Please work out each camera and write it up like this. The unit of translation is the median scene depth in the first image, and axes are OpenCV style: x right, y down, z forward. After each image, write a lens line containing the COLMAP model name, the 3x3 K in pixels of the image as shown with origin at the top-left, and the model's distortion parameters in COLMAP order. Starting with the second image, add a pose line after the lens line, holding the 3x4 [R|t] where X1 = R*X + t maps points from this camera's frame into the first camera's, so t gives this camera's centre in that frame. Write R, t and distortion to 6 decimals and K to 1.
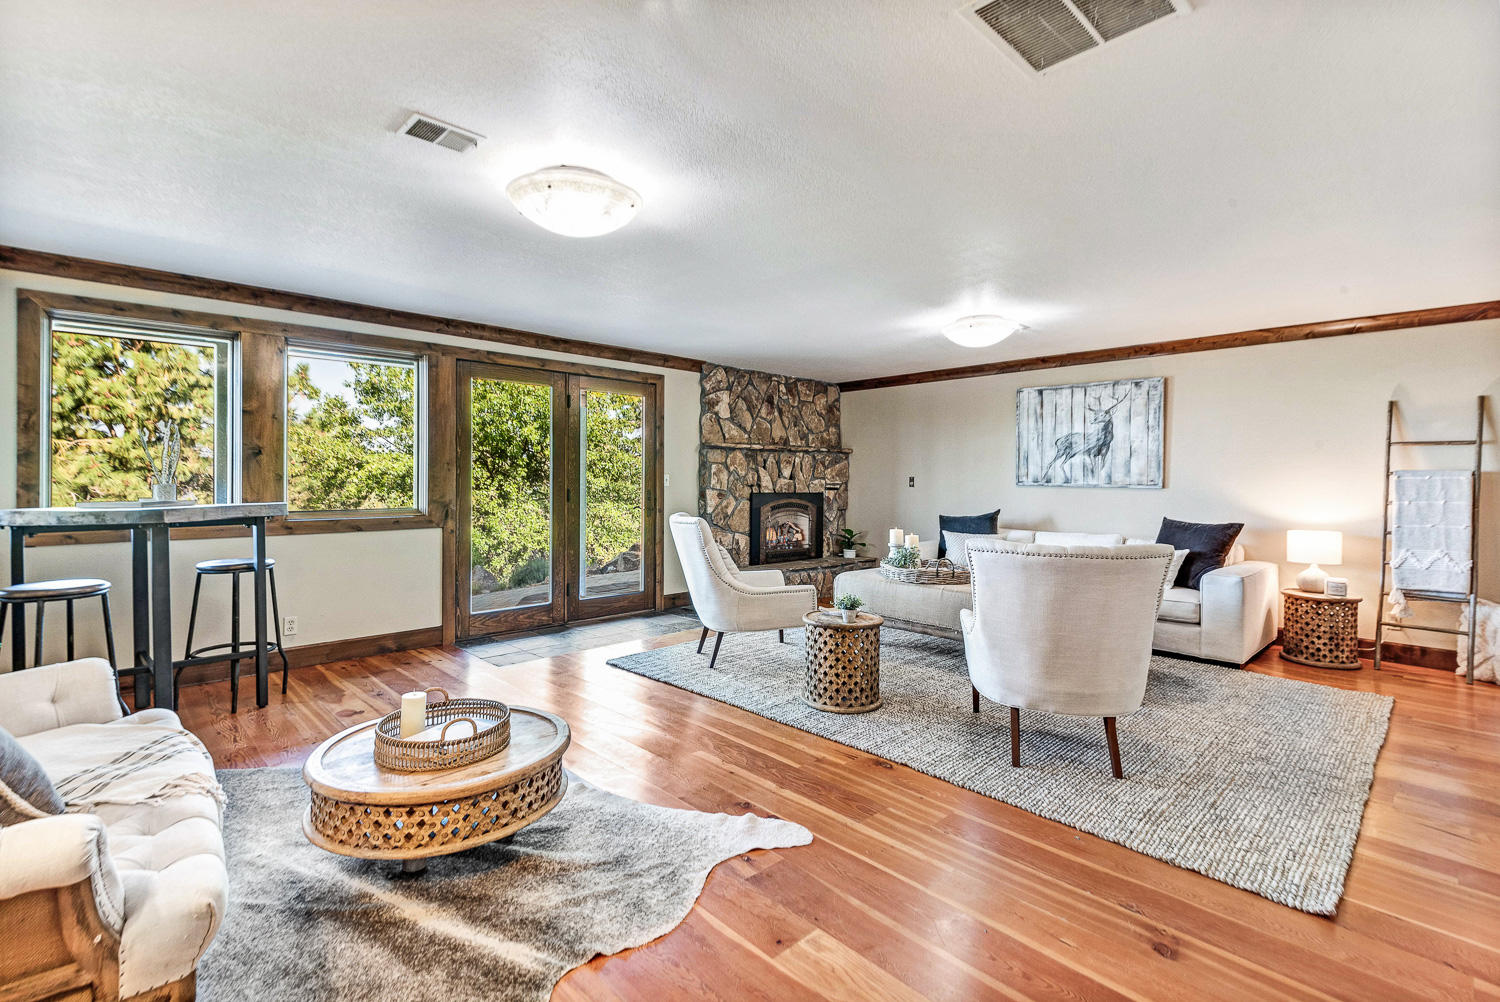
lens RADIAL K [[694.4, 0, 749.3], [0, 694.4, 493.7], [0, 0, 1]] dist [0.006401, -0.002834]
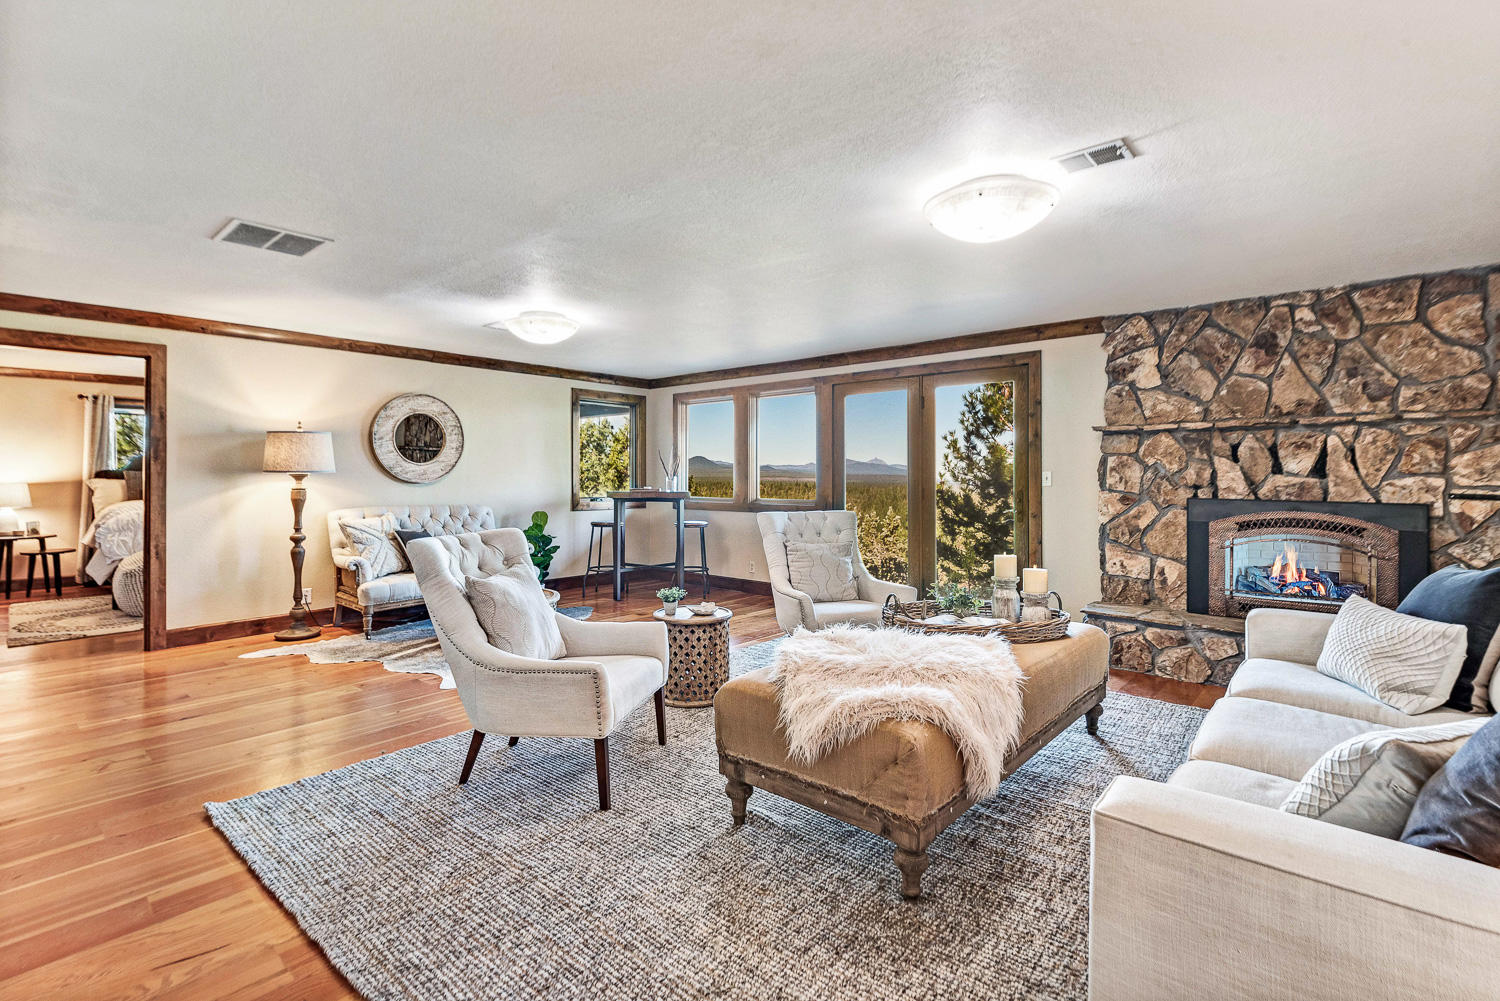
lens RADIAL K [[694.4, 0, 743.9], [0, 694.4, 471.6], [0, 0, 1]] dist [0.006401, -0.002834]
pose [[0.069458, -0.009398, -0.997541, 0.611511], [-0.018877, 0.999764, -0.010733, -0.010984], [0.997406, 0.019576, 0.069265, 0.544968]]
